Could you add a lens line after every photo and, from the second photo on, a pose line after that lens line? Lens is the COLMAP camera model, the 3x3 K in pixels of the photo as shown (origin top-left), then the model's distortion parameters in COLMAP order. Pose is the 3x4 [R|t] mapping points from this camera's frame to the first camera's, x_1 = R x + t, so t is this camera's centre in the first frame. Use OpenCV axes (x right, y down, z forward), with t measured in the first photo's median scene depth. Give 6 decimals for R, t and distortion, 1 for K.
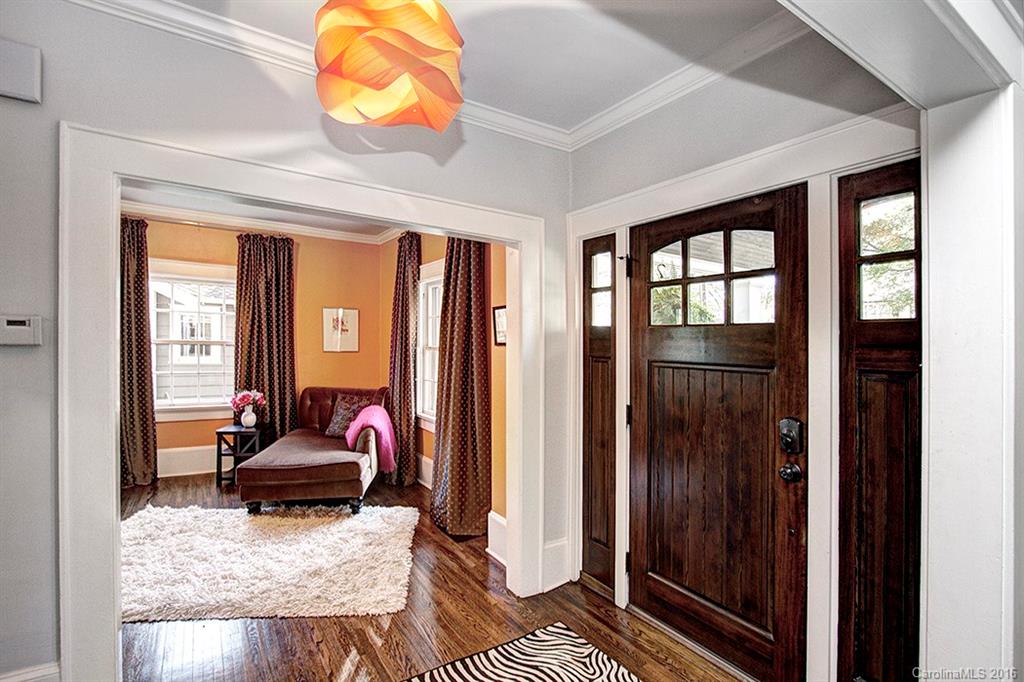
lens RADIAL K [[481.0, 0, 512.0], [0, 481.0, 341.0], [0, 0, 1]] dist [-0.020401, 0.000320]
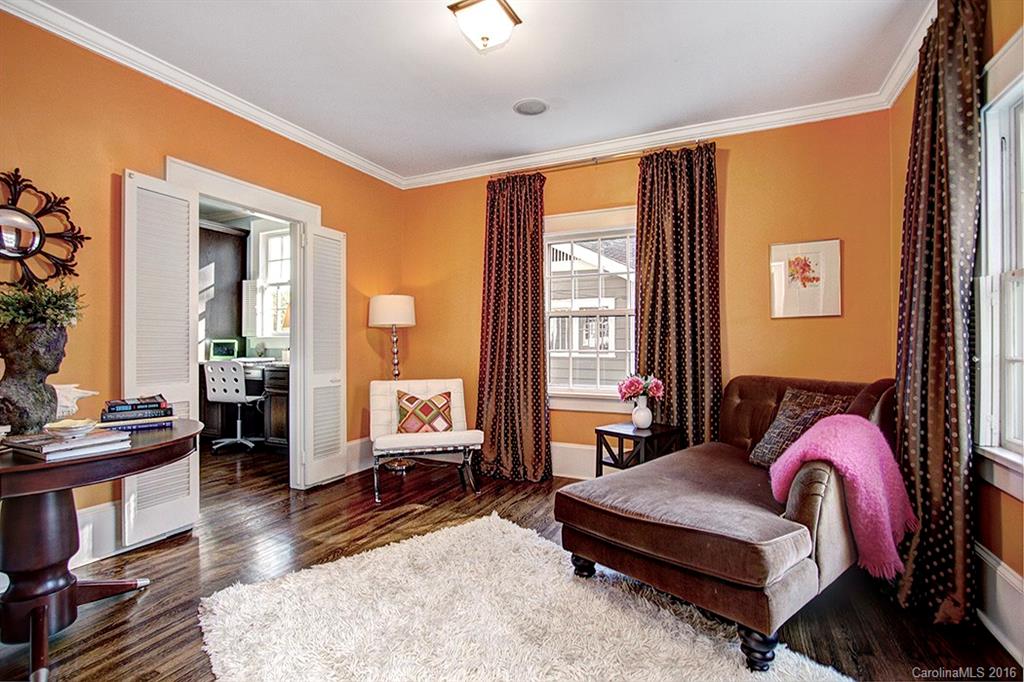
lens RADIAL K [[473.2, 0, 508.2], [0, 473.2, 359.9], [0, 0, 1]] dist [-0.014822, 0.000577]
pose [[0.520682, 0.000848, -0.853750, -0.075470], [0.022001, 0.999654, 0.014411, 0.068021], [0.853467, -0.026287, 0.520483, 0.486421]]
